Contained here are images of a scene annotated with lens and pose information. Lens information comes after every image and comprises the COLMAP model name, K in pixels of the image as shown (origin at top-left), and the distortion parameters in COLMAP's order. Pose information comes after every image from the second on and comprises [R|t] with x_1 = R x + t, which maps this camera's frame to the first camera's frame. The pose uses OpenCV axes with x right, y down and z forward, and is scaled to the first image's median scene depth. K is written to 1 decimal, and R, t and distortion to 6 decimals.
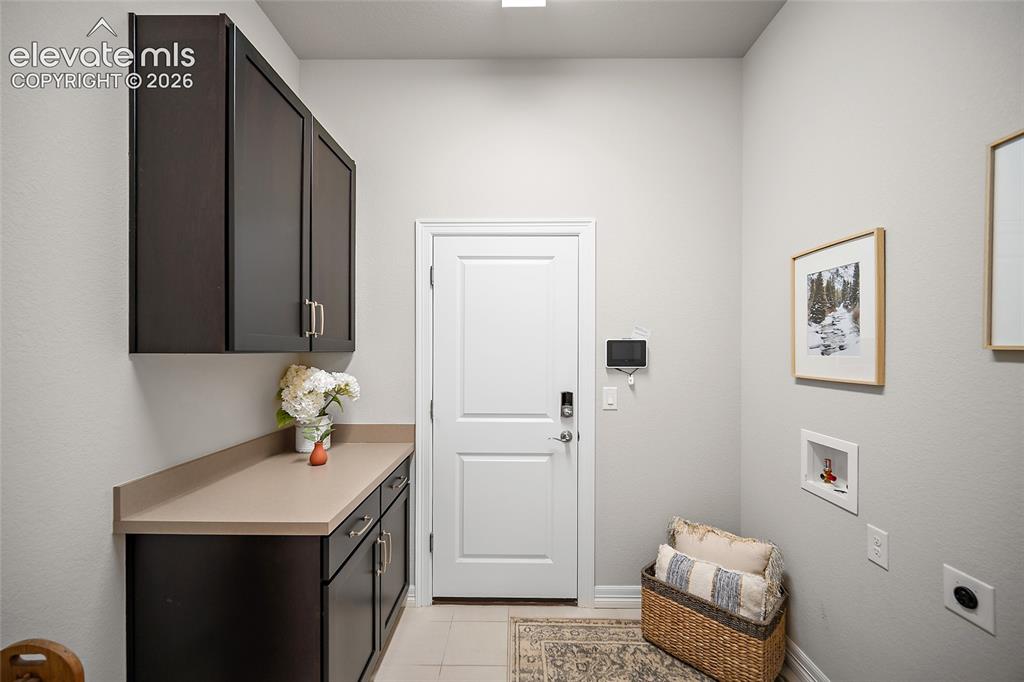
lens RADIAL K [[407.5, 0, 513.1], [0, 407.5, 346.0], [0, 0, 1]] dist [-0.002811, 0.000168]
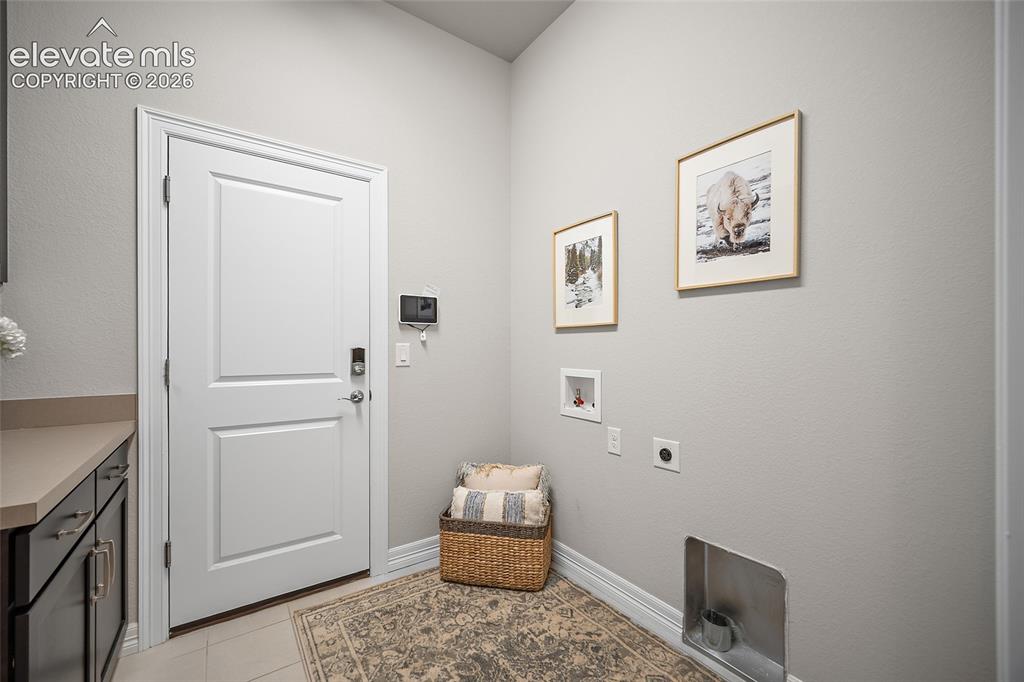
lens RADIAL K [[407.5, 0, 511.6], [0, 407.5, 344.7], [0, 0, 1]] dist [-0.002811, 0.000168]
pose [[0.812842, -0.000081, 0.582484, -0.145394], [-0.000153, 1.000000, 0.000352, 0.124872], [-0.582484, -0.000375, 0.812842, 0.058871]]
